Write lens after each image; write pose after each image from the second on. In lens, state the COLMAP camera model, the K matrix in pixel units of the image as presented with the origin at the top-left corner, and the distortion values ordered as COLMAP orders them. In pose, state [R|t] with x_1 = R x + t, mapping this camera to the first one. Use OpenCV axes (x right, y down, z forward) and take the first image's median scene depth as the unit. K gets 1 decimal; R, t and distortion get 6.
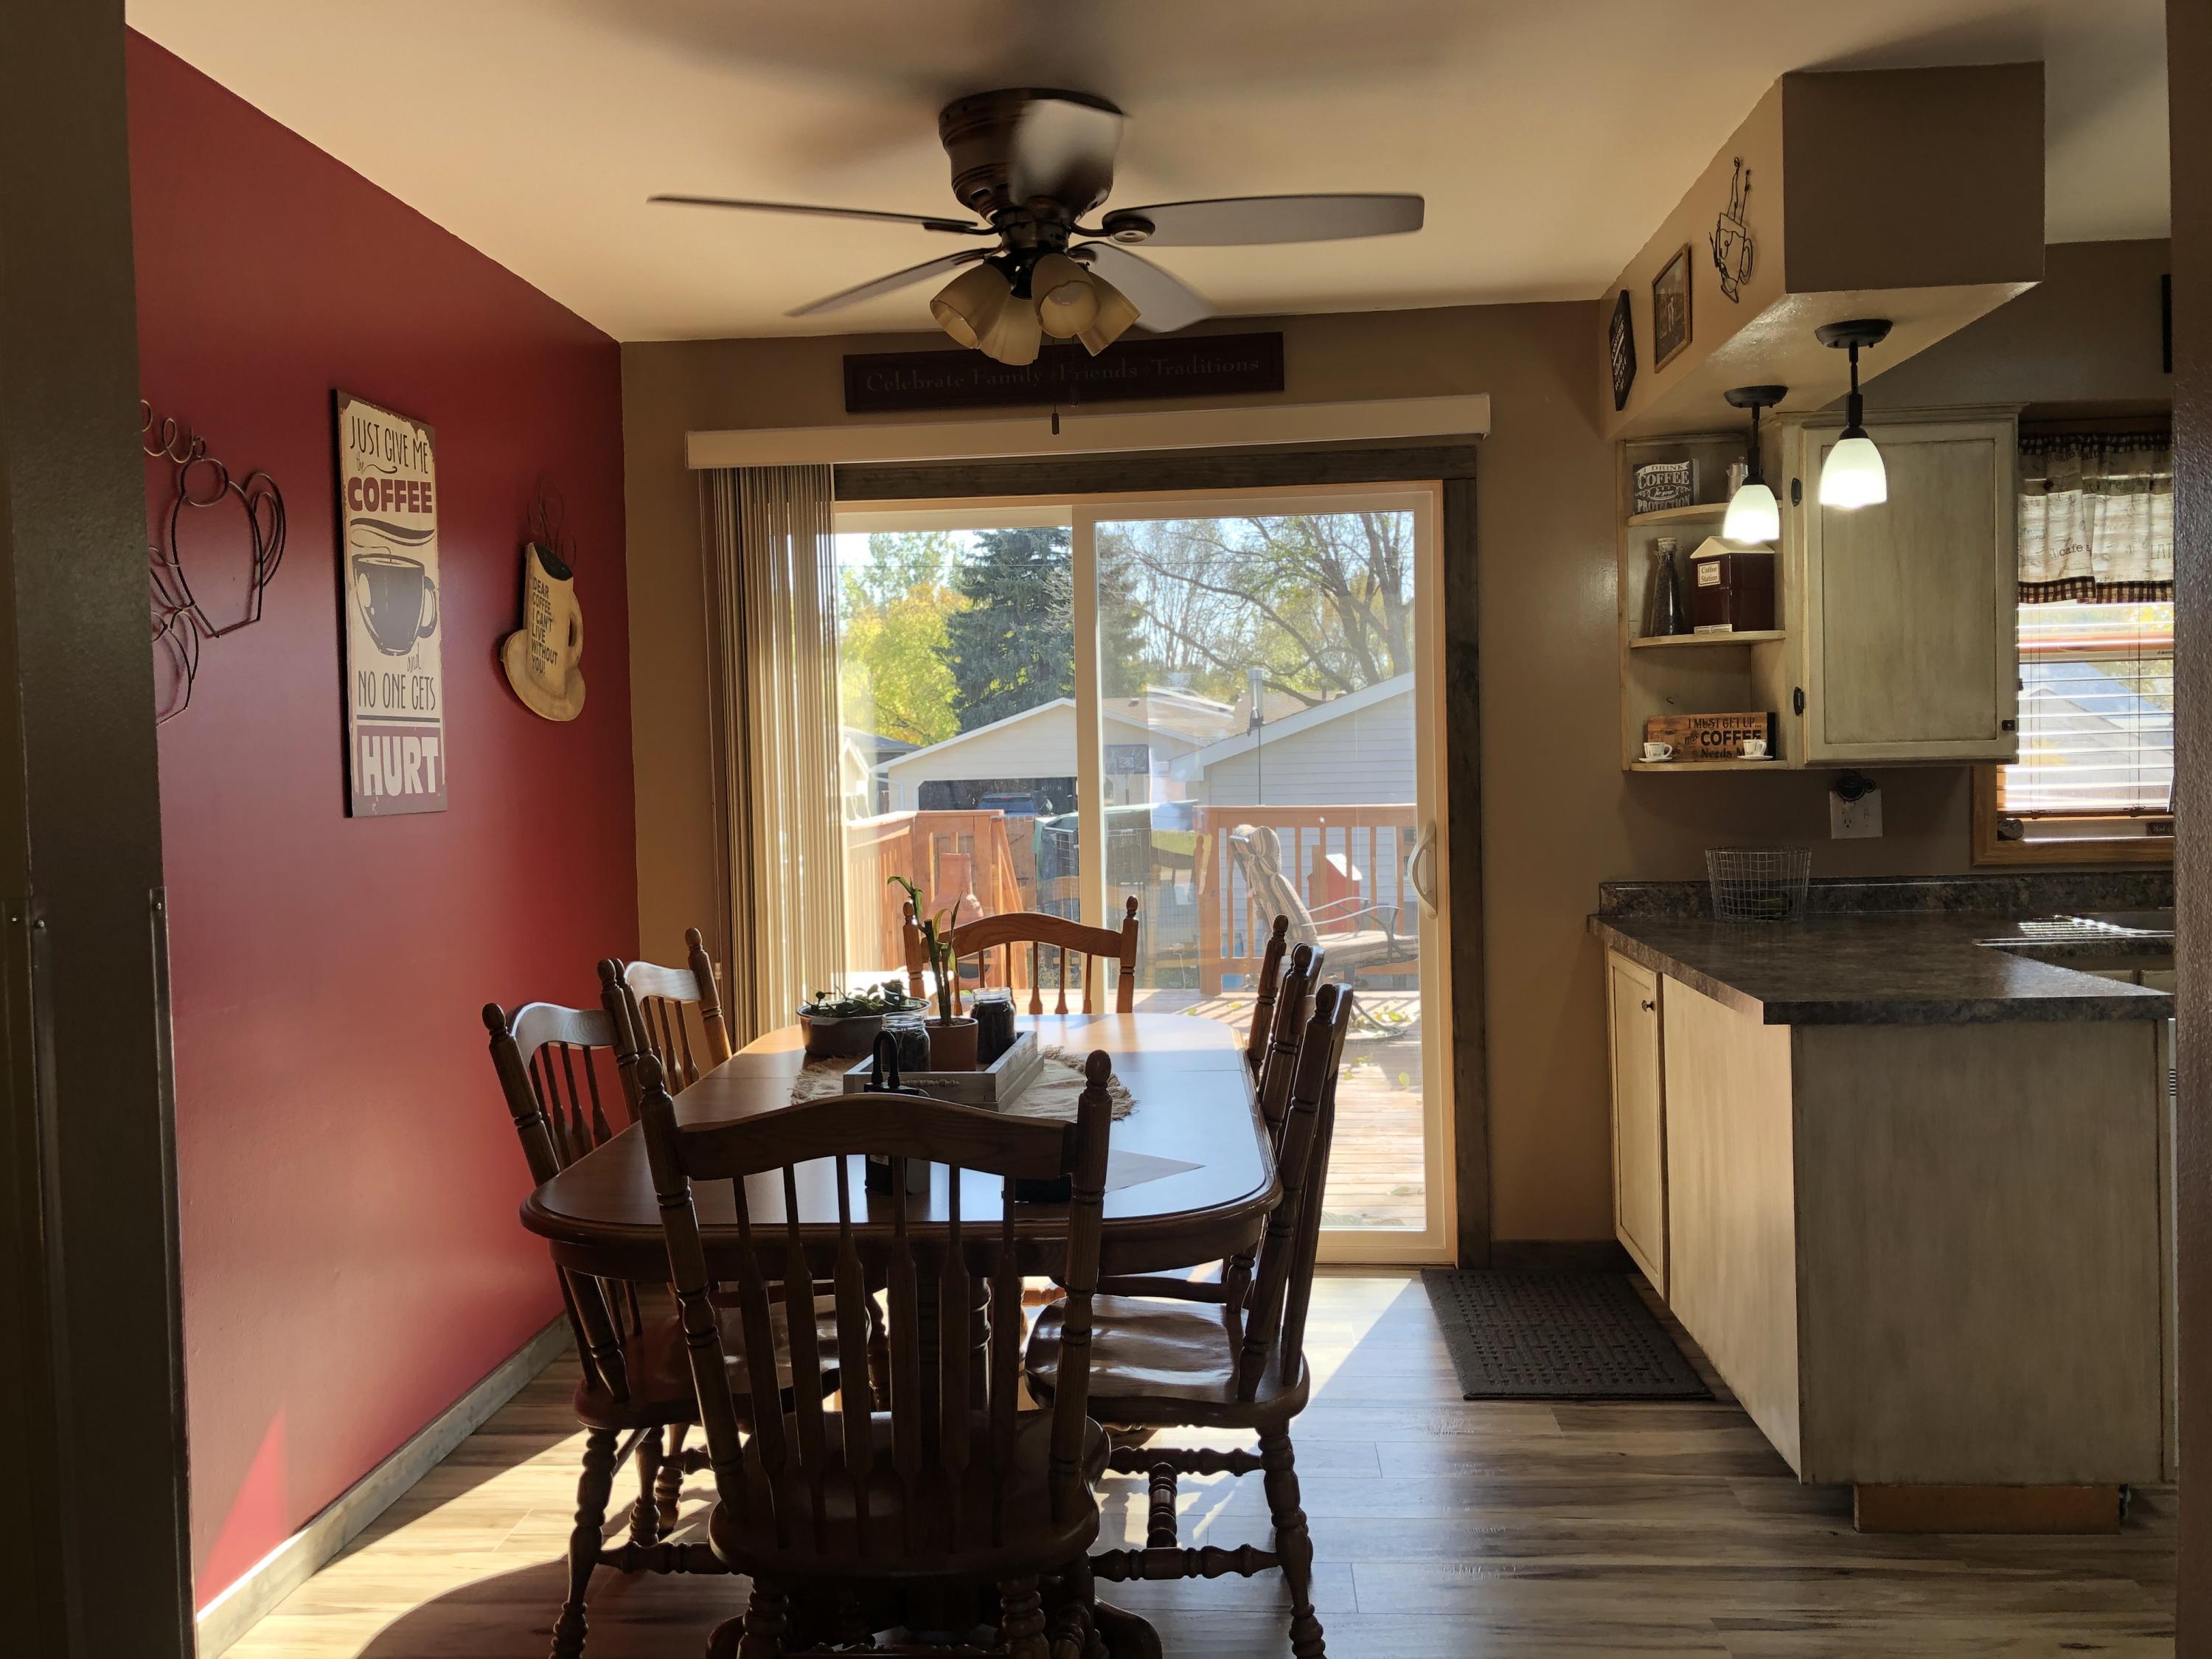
lens RADIAL K [[1813.6, 0, 1103.9], [0, 1813.6, 820.9], [0, 0, 1]] dist [0.070645, -0.114196]
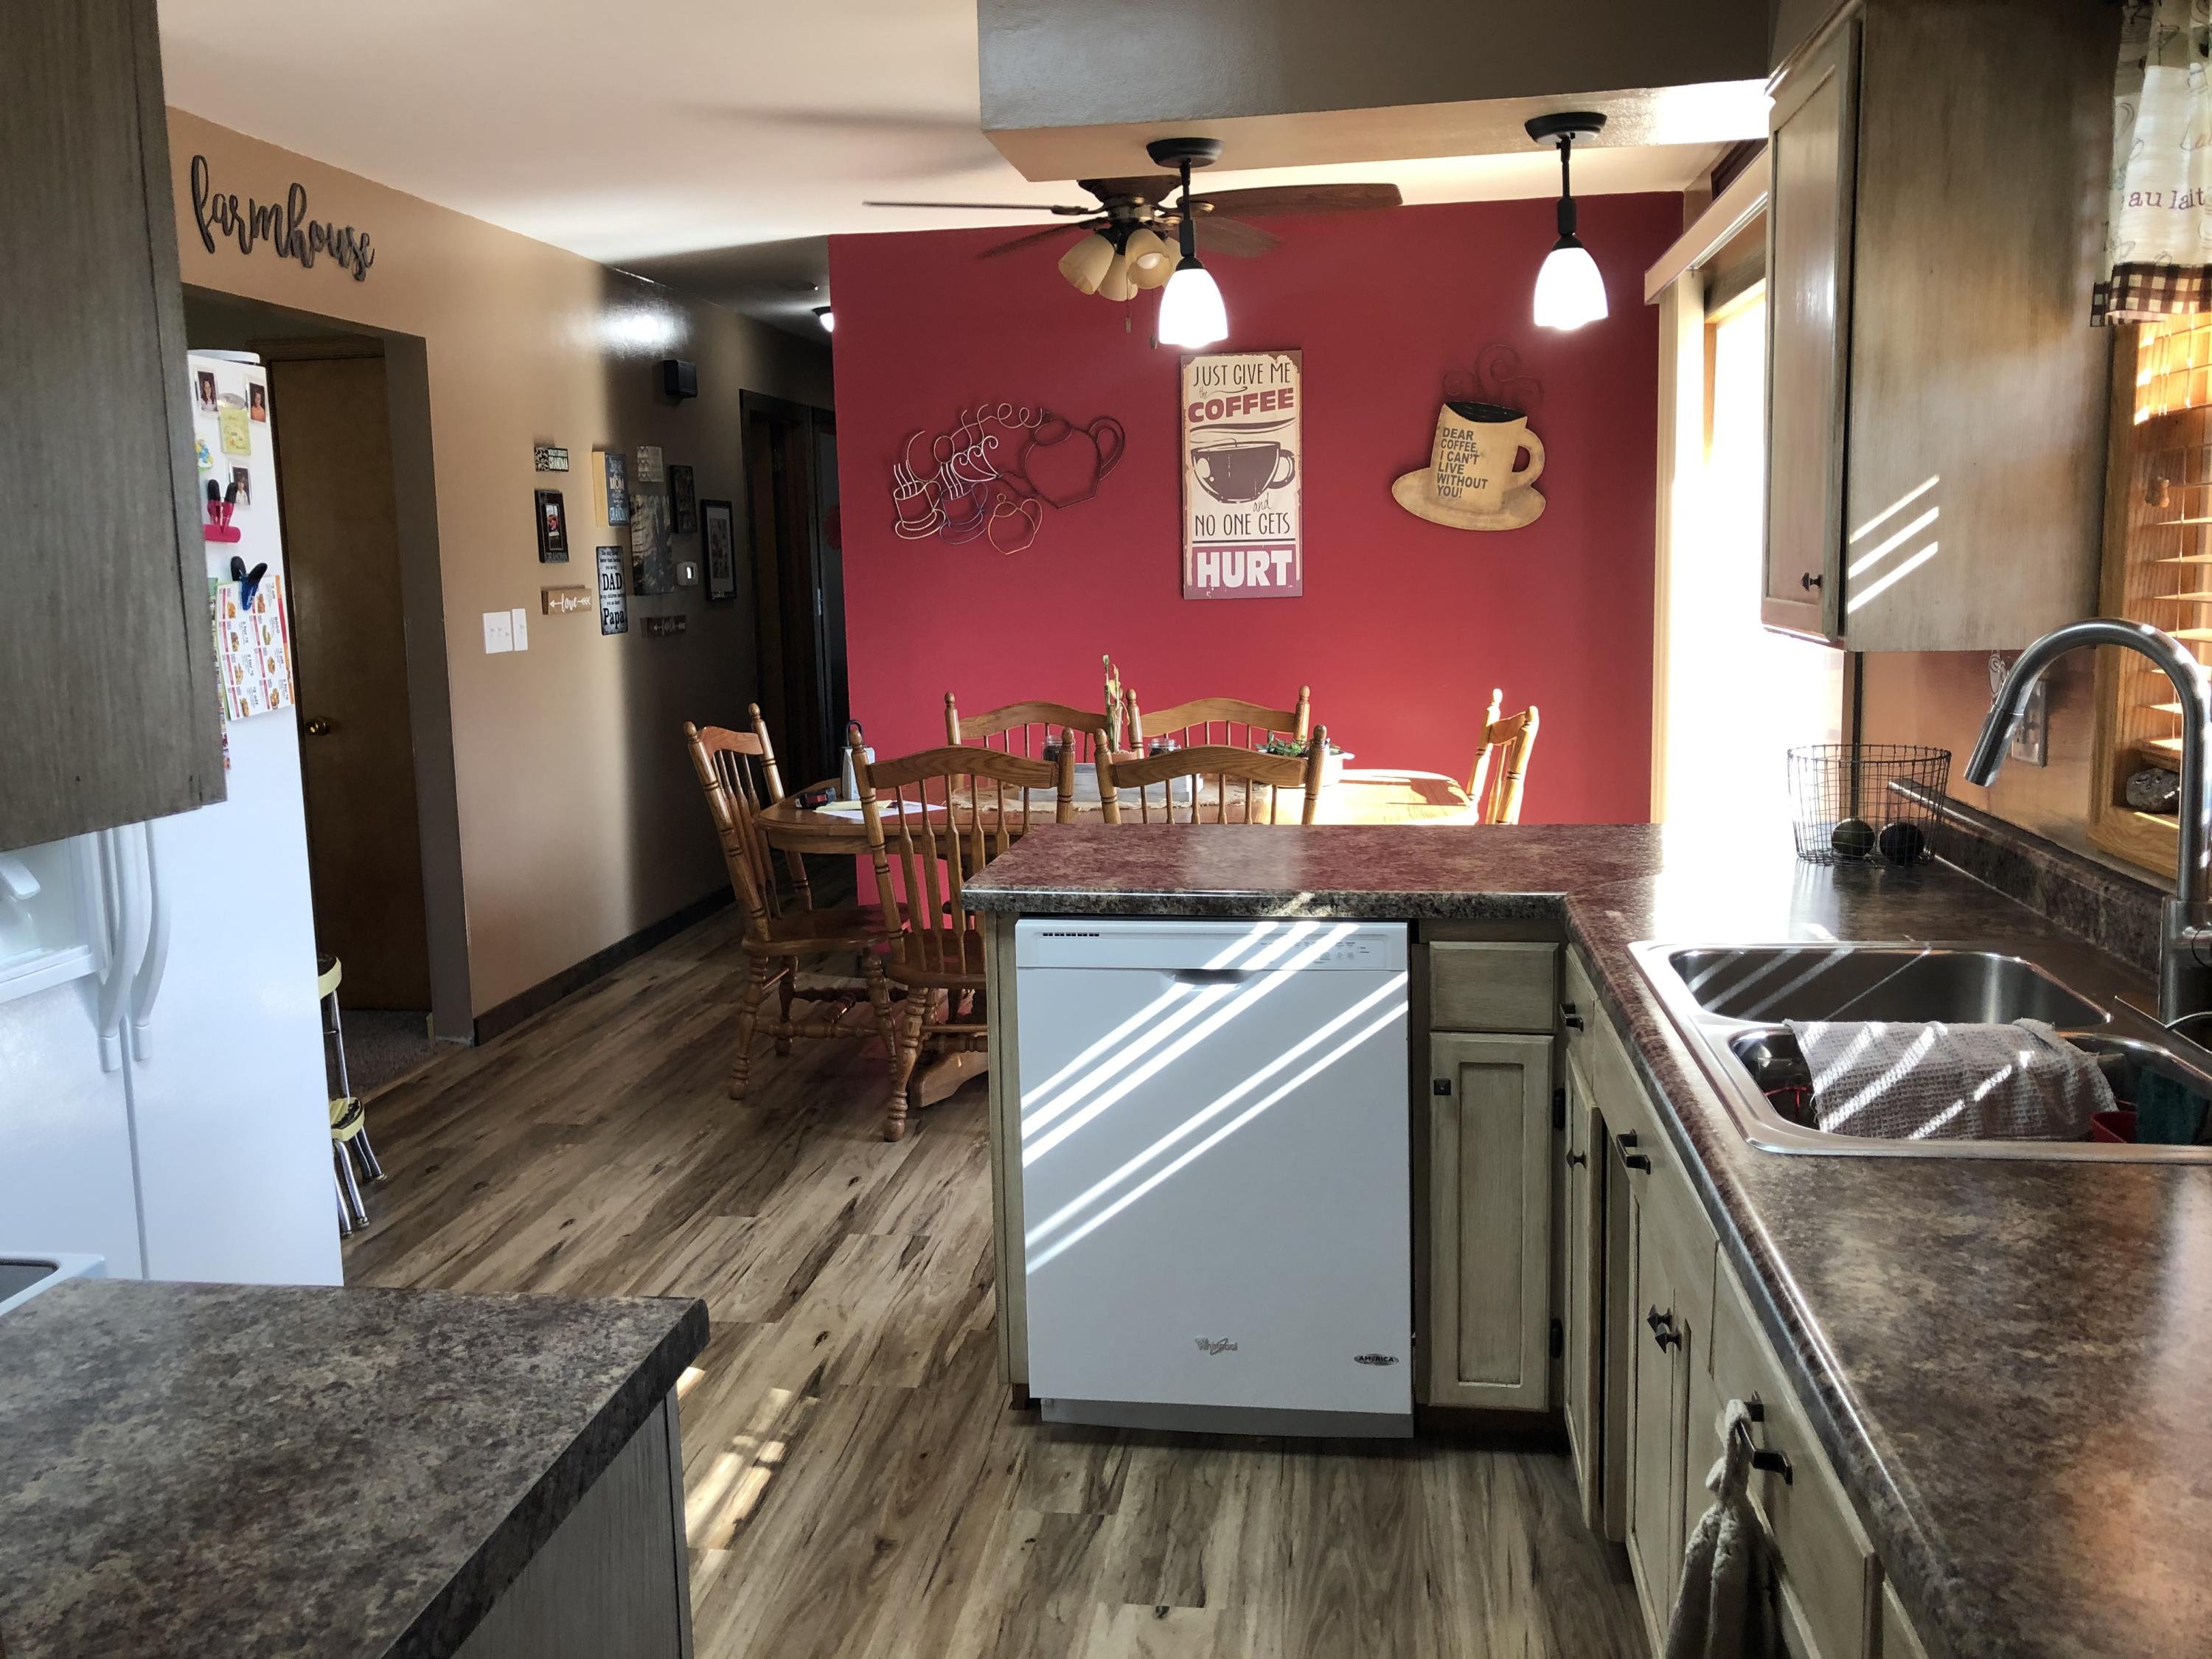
lens RADIAL K [[1813.6, 0, 1108.5], [0, 1813.6, 828.1], [0, 0, 1]] dist [0.070645, -0.114196]
pose [[-0.073410, 0.175427, -0.981752, 1.059531], [-0.010094, 0.984227, 0.176624, -0.071742], [0.997251, 0.022876, -0.070482, 0.802335]]
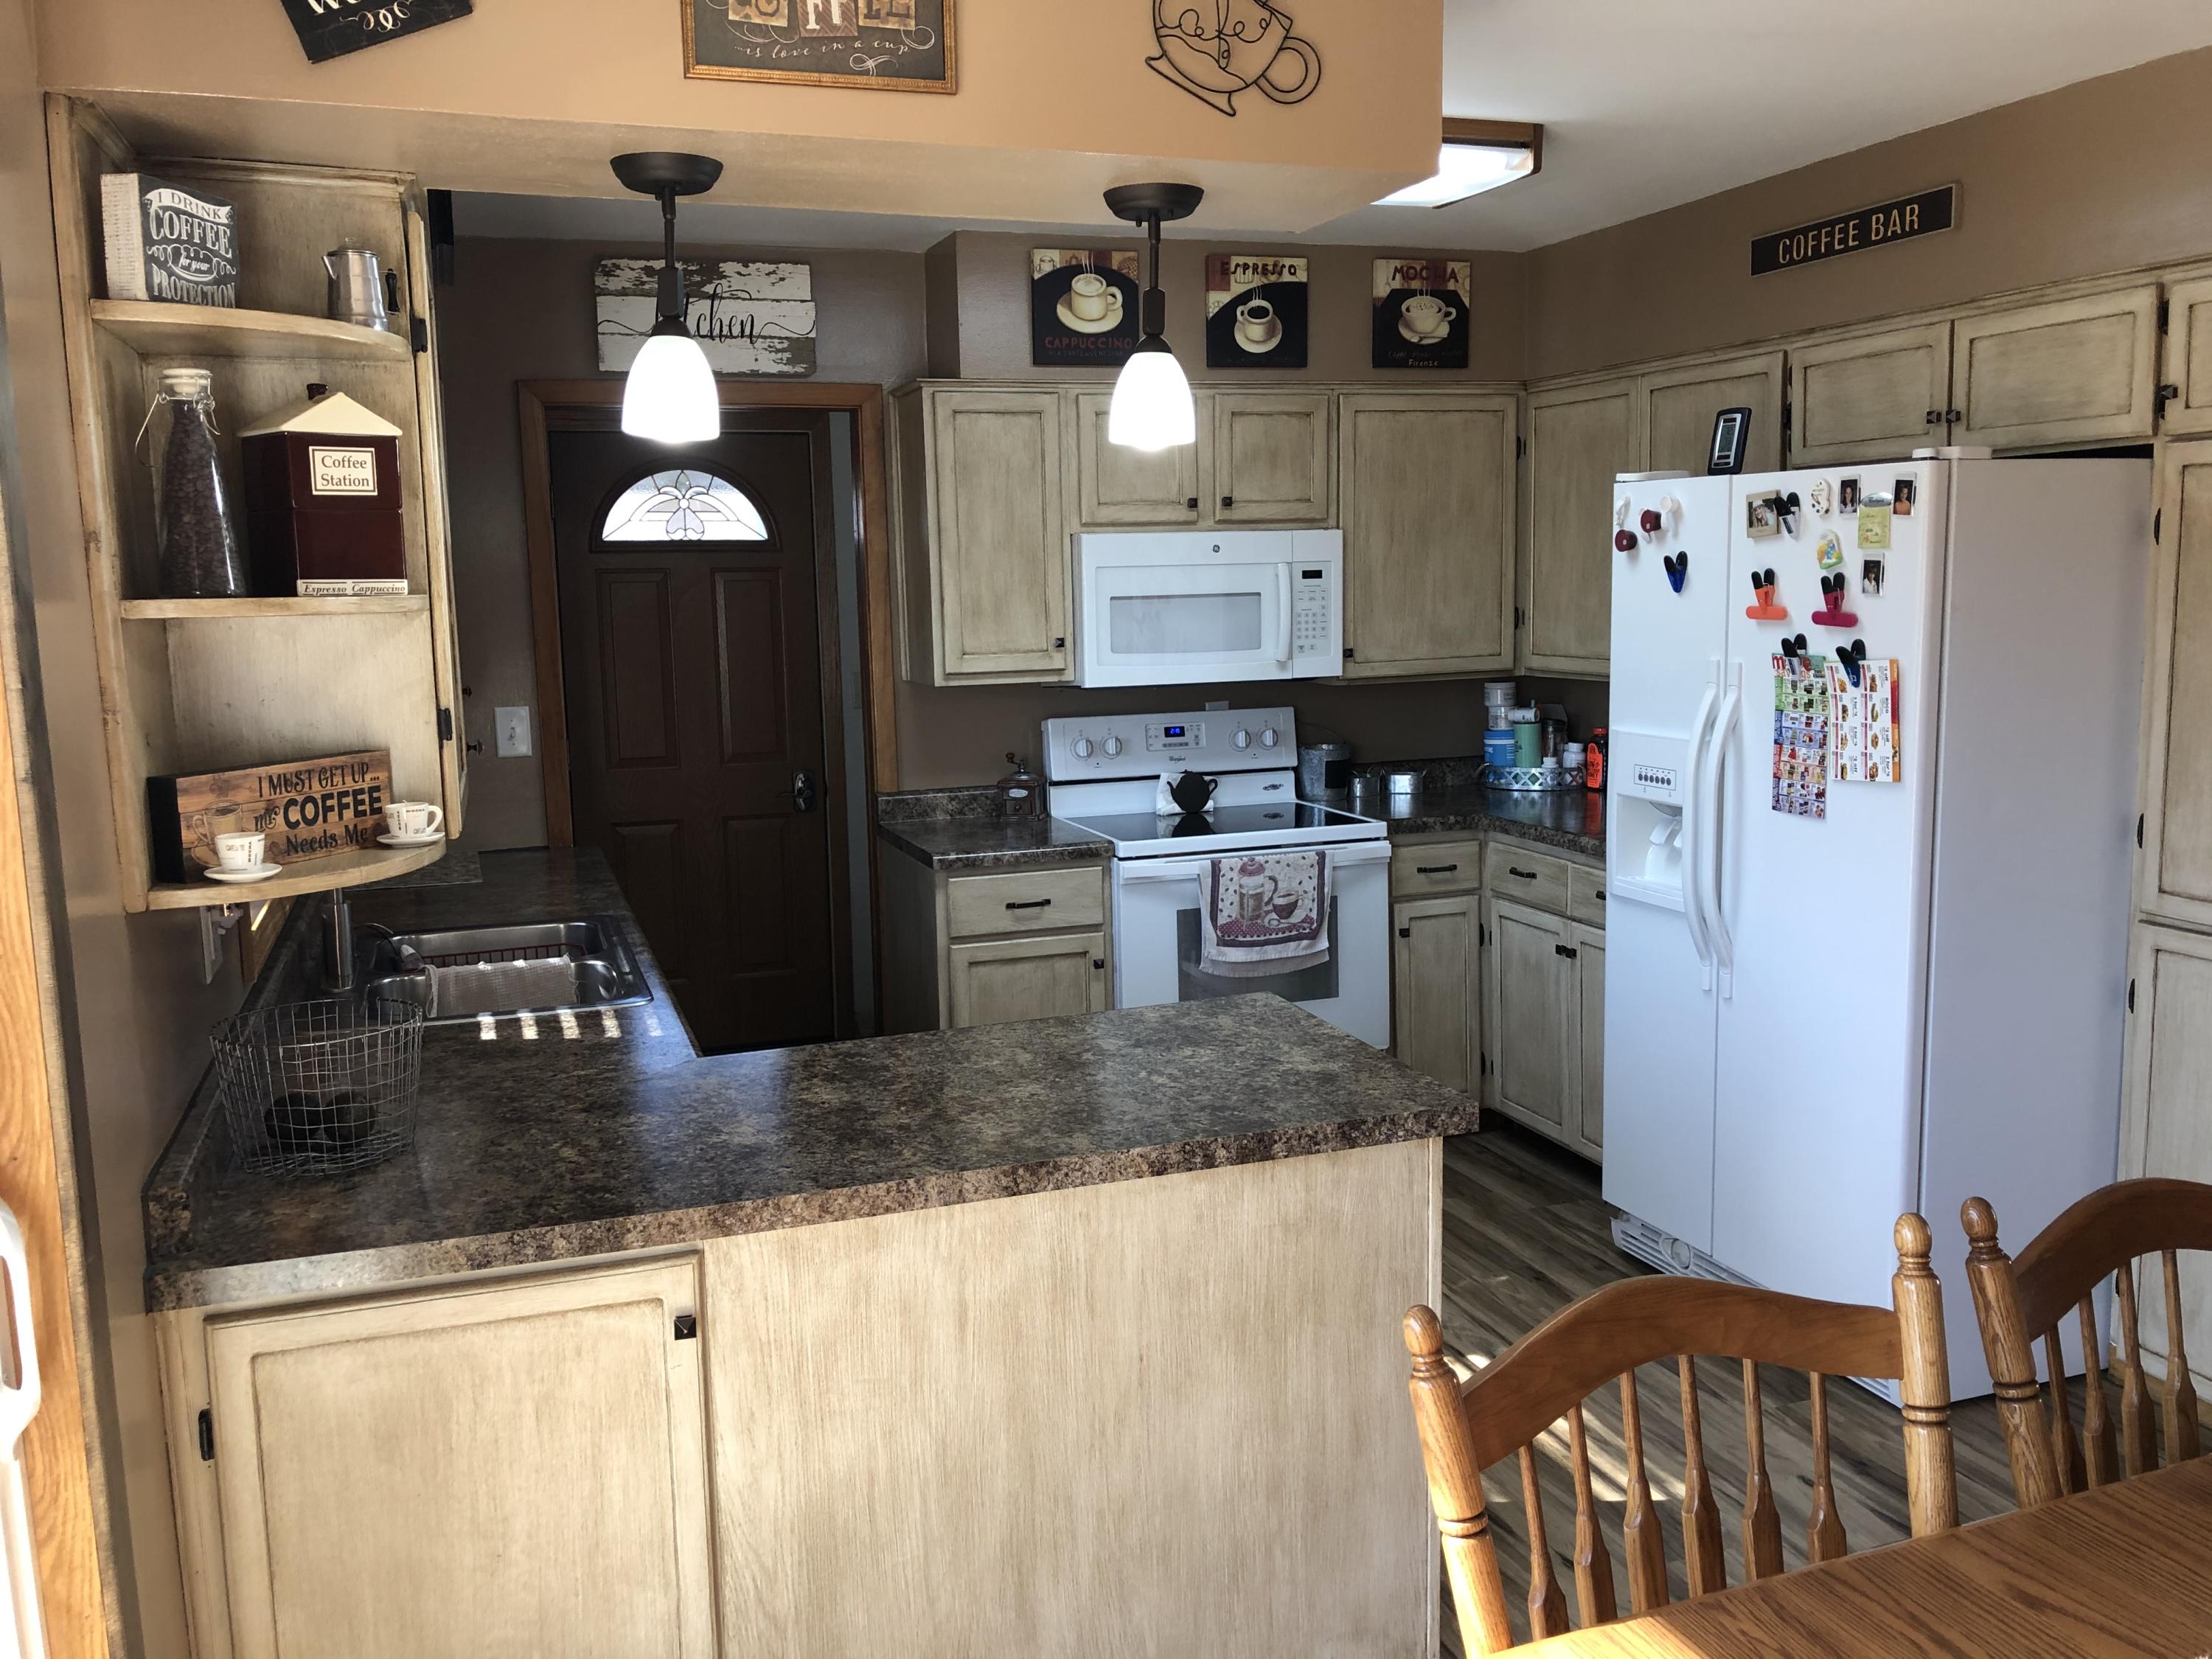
lens RADIAL K [[1813.6, 0, 1104.5], [0, 1813.6, 825.9], [0, 0, 1]] dist [0.070645, -0.114196]
pose [[-0.394391, -0.097546, 0.913751, -0.196947], [0.067709, 0.988563, 0.134757, -0.095268], [-0.916445, 0.115016, -0.383276, 1.021881]]
